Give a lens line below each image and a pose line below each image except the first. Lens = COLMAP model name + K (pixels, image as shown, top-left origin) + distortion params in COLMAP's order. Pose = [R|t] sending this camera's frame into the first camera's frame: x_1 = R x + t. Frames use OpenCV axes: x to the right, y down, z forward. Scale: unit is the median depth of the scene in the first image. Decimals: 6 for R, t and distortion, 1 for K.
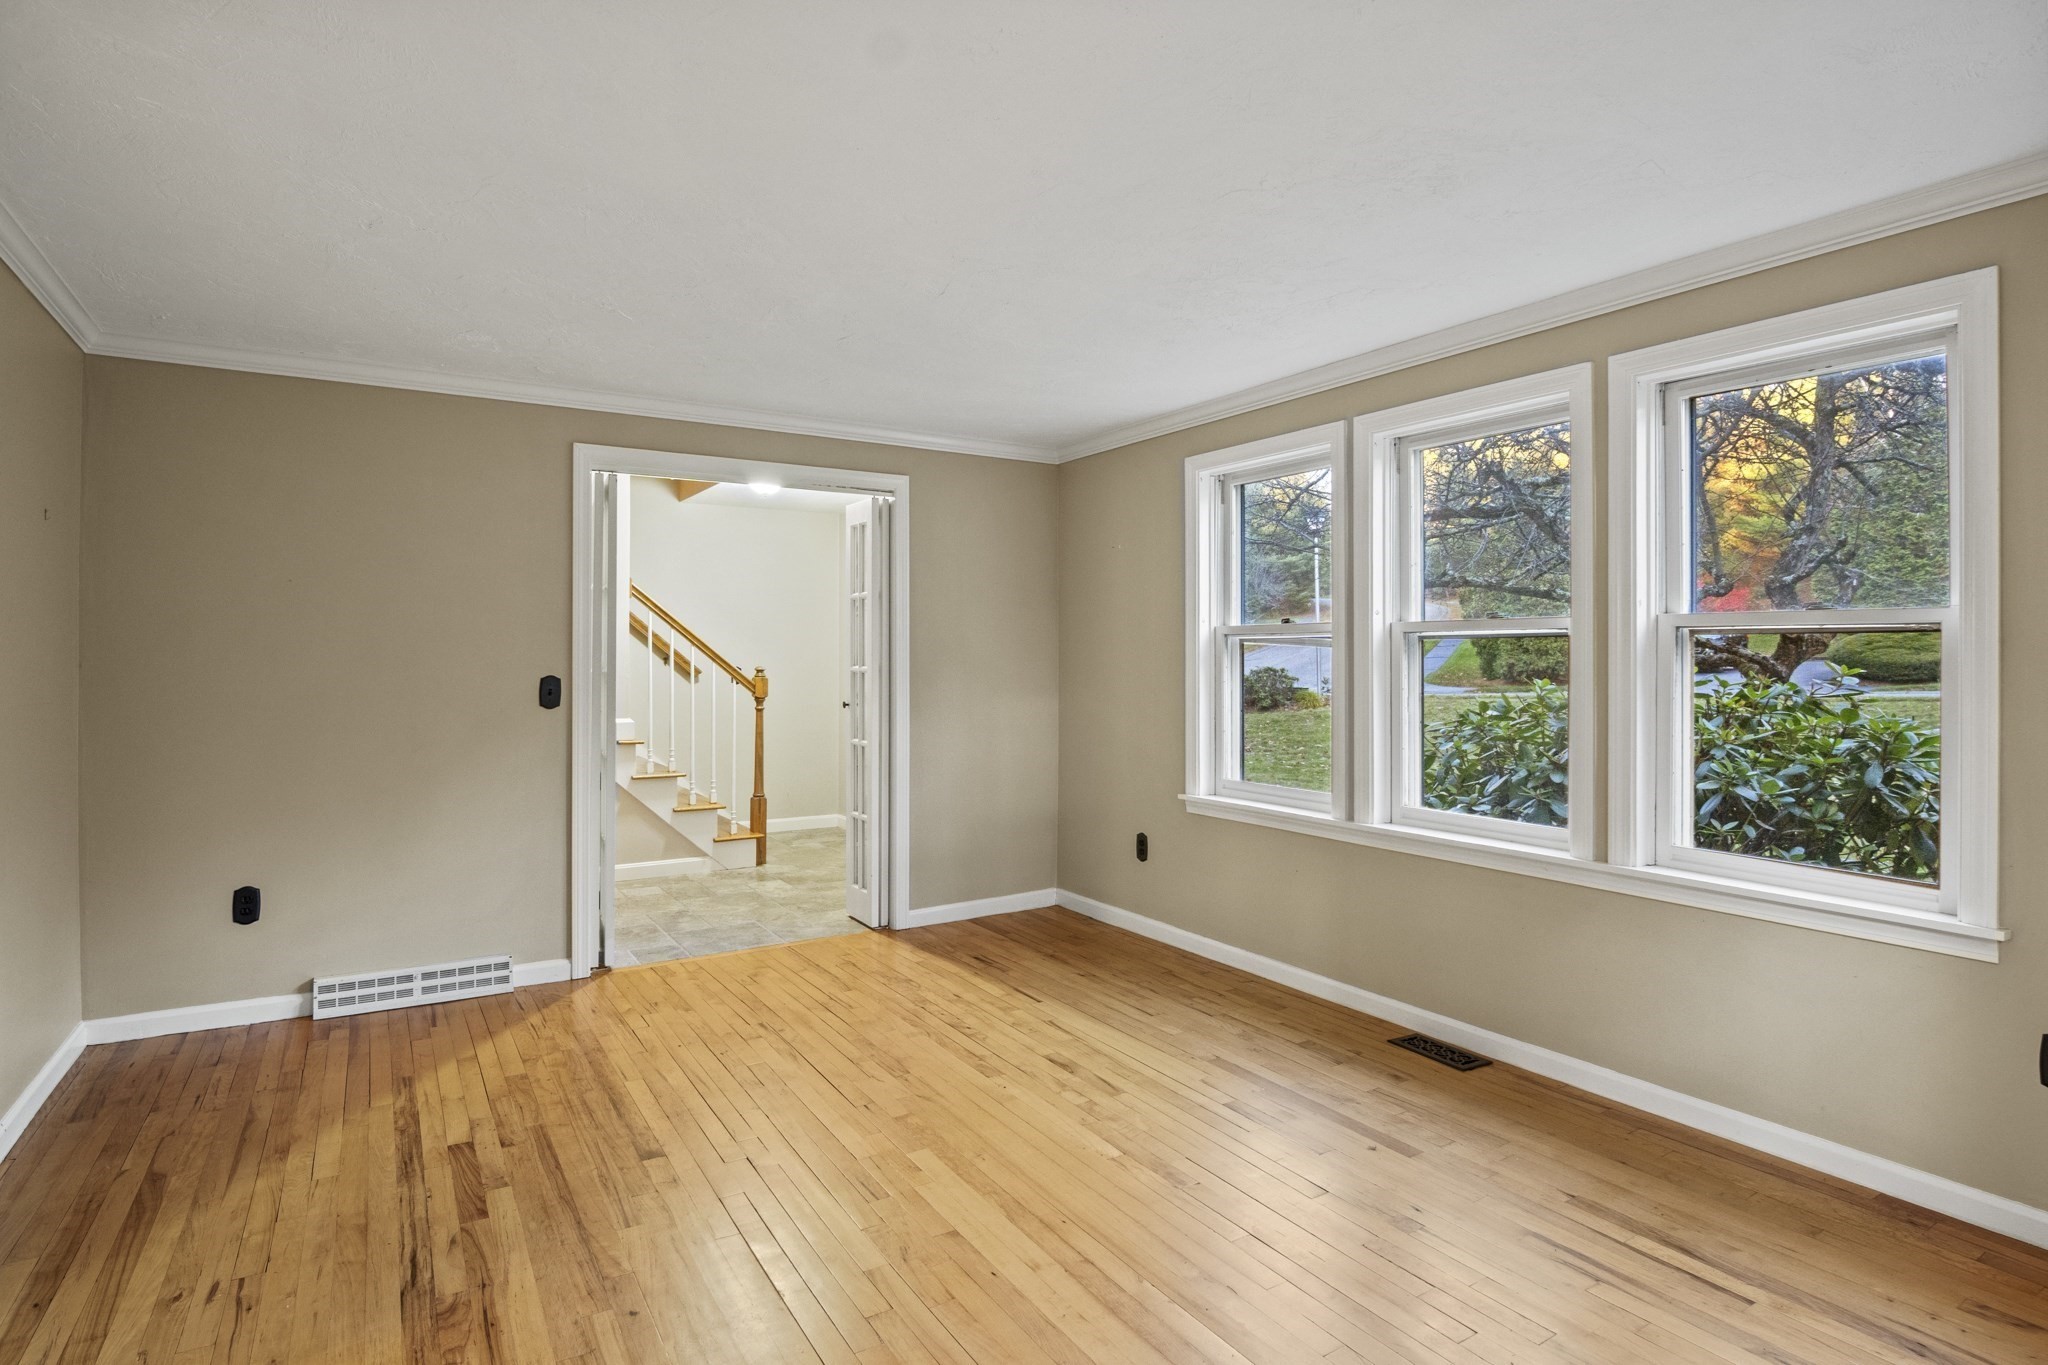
lens RADIAL K [[1073.8, 0, 1024.5], [0, 1073.8, 665.3], [0, 0, 1]] dist [-0.016541, -0.001365]
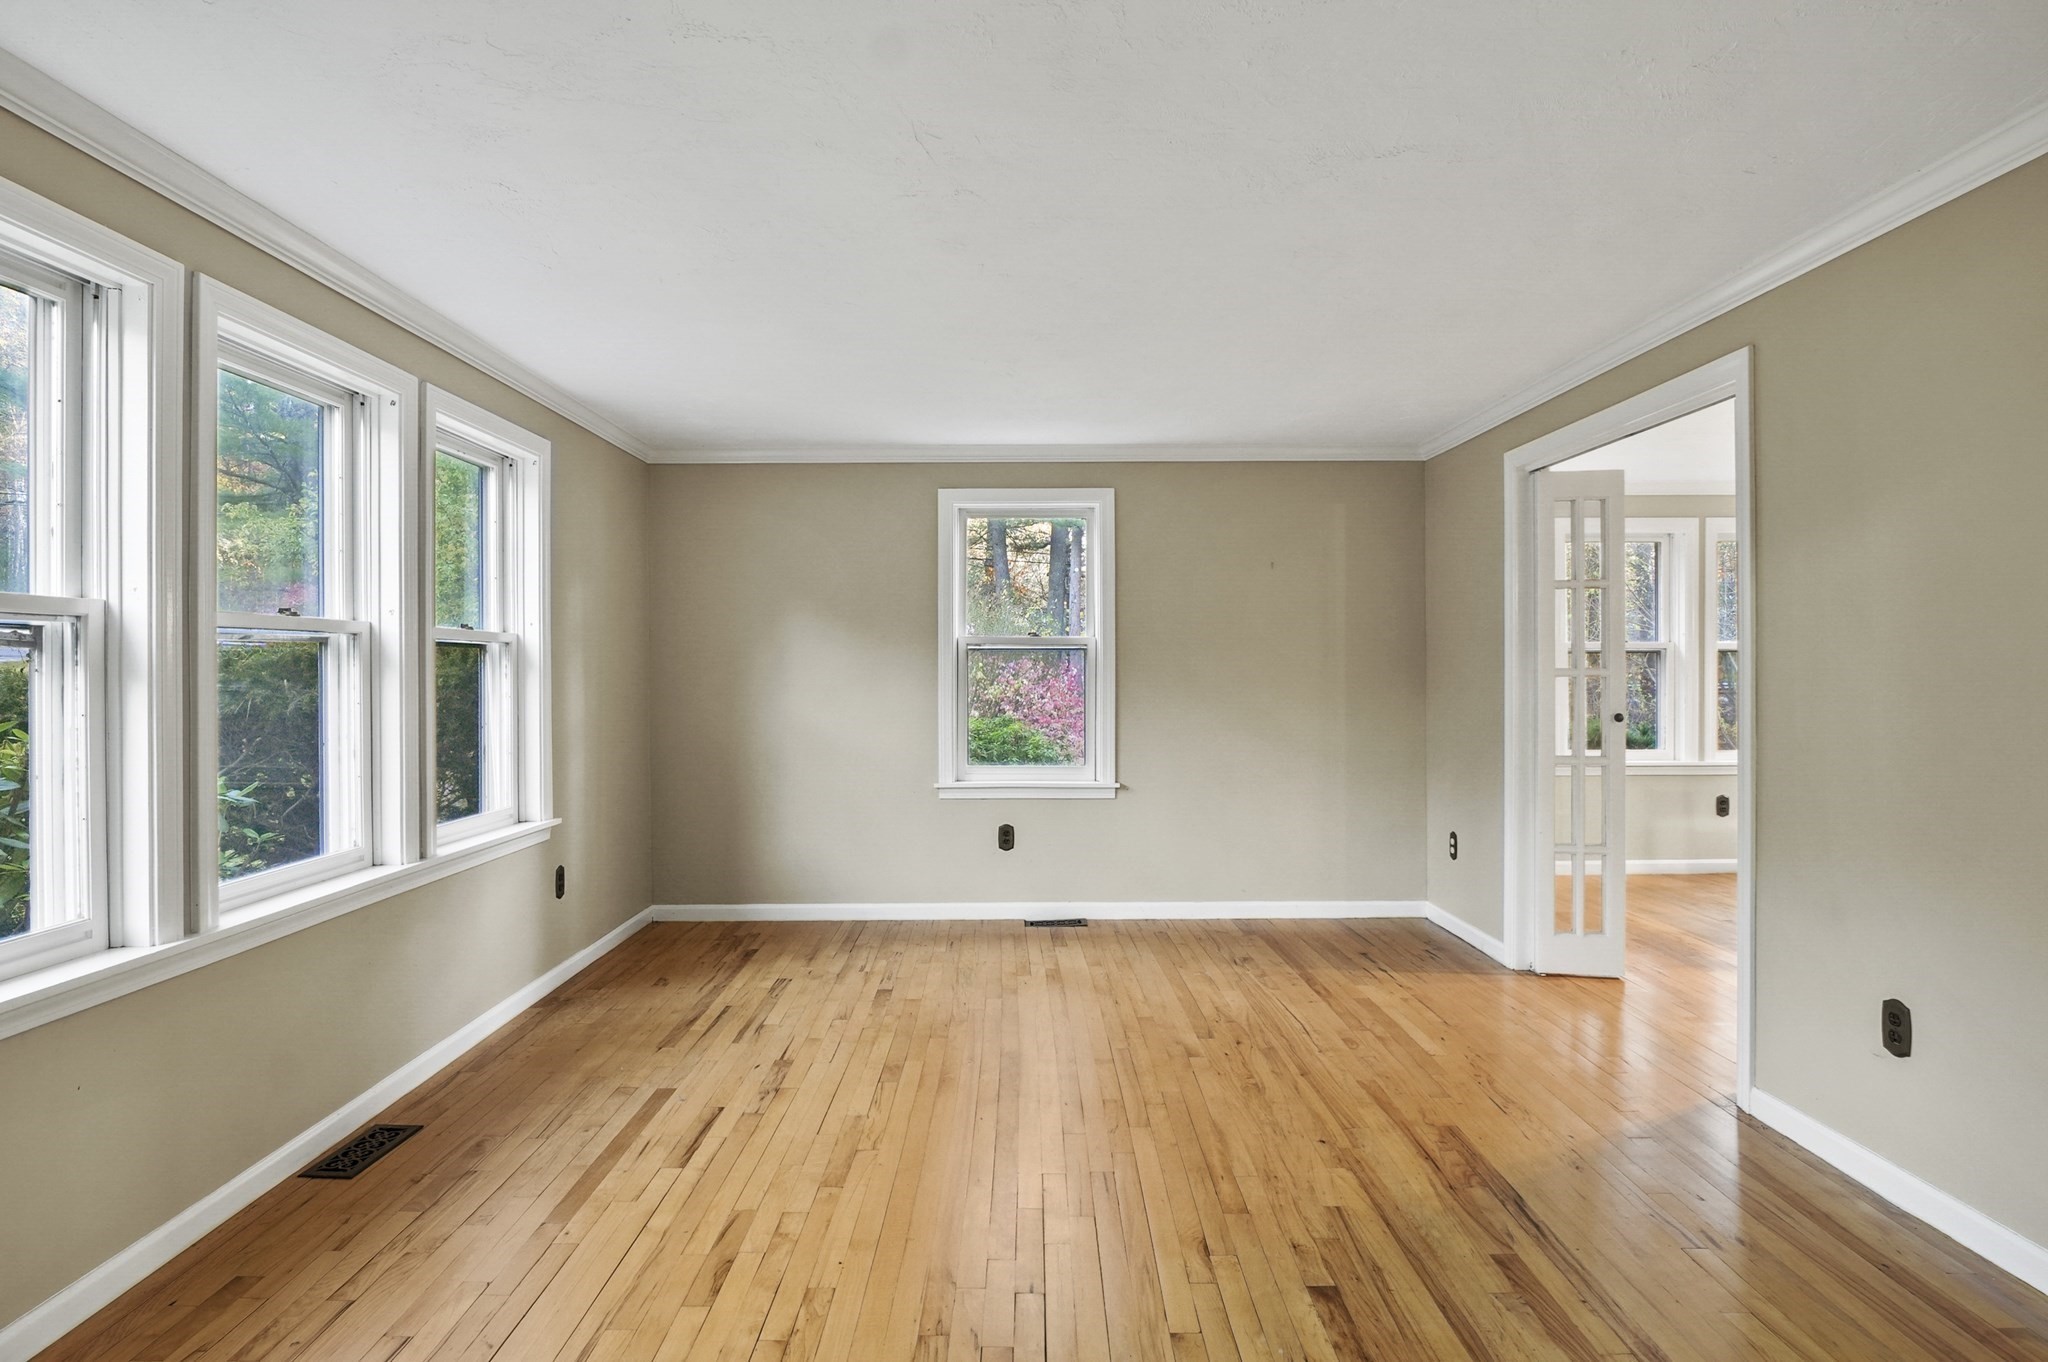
lens RADIAL K [[1073.8, 0, 1024.5], [0, 1073.8, 663.8], [0, 0, 1]] dist [-0.016541, -0.001365]
pose [[-0.853796, 0.001679, 0.520605, -0.573924], [0.004783, 0.999978, 0.004620, -0.007524], [-0.520585, 0.006434, -0.853785, 1.795327]]
